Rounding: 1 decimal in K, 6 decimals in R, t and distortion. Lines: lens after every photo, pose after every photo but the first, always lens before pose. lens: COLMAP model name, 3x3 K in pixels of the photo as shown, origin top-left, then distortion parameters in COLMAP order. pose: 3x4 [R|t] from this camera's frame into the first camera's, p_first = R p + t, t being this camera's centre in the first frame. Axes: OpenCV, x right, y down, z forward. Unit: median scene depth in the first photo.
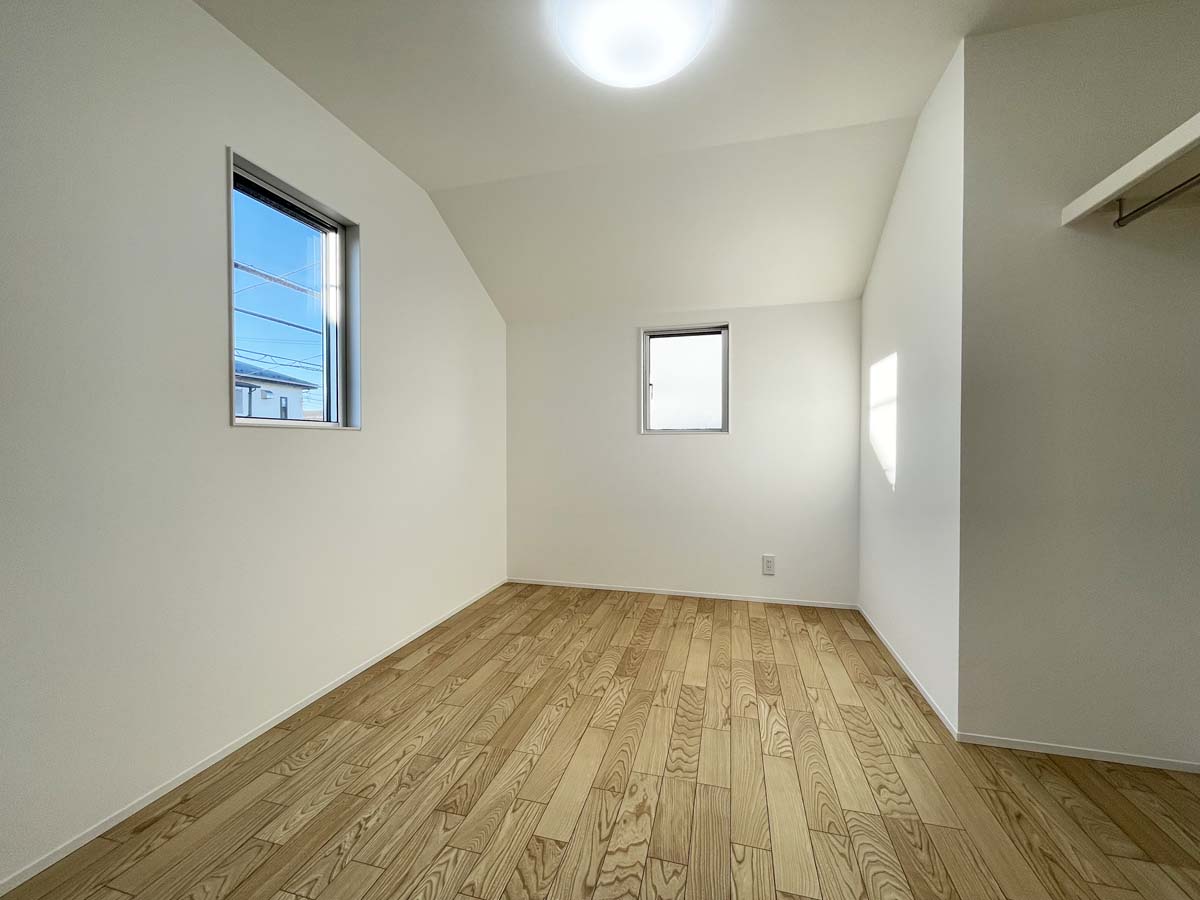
lens RADIAL K [[485.8, 0, 600.0], [0, 485.8, 449.6], [0, 0, 1]] dist [-0.004031, 0.000344]
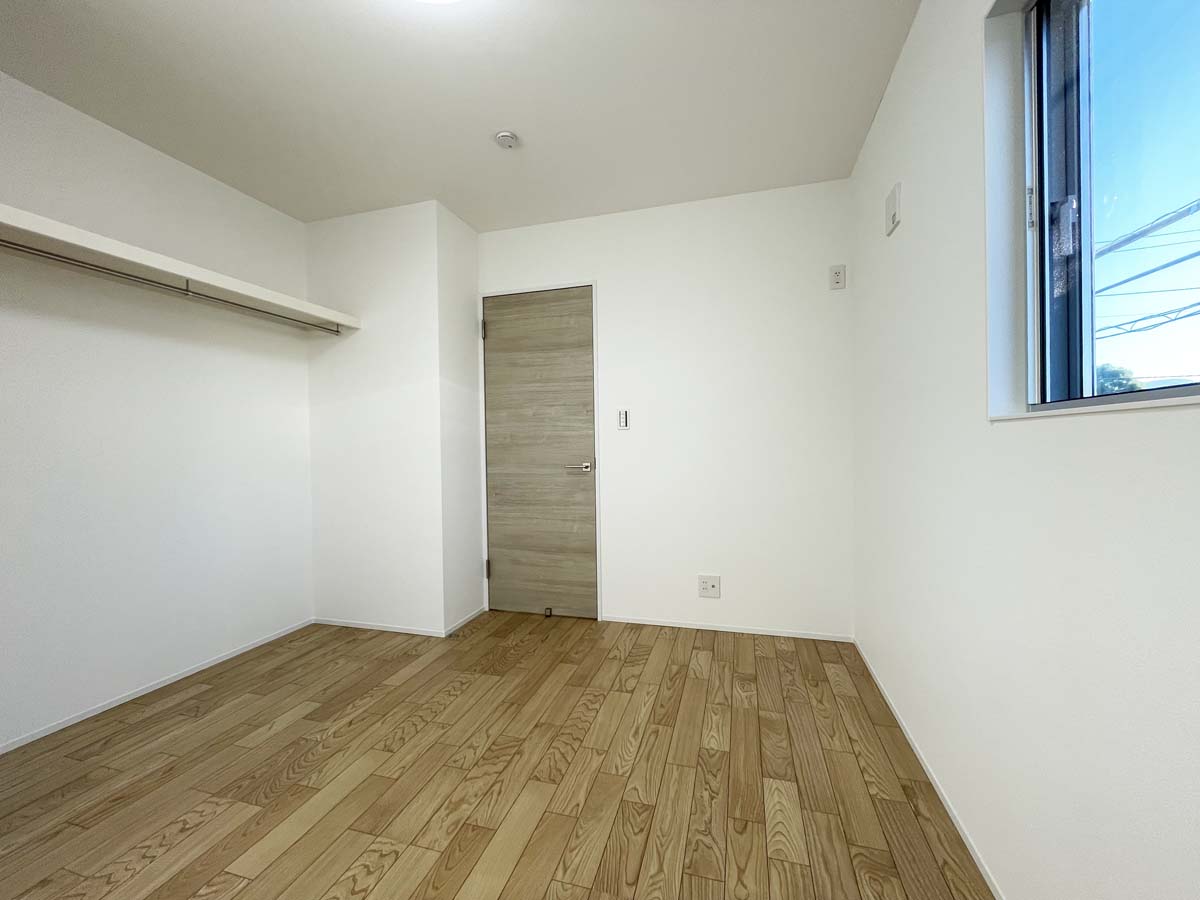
lens RADIAL K [[485.8, 0, 600.0], [0, 485.8, 449.6], [0, 0, 1]] dist [-0.004031, 0.000344]
pose [[-0.999709, 0.015181, 0.018760, -0.256818], [0.015610, 0.999615, 0.022958, -0.041183], [-0.018404, 0.023244, -0.999560, 2.025612]]
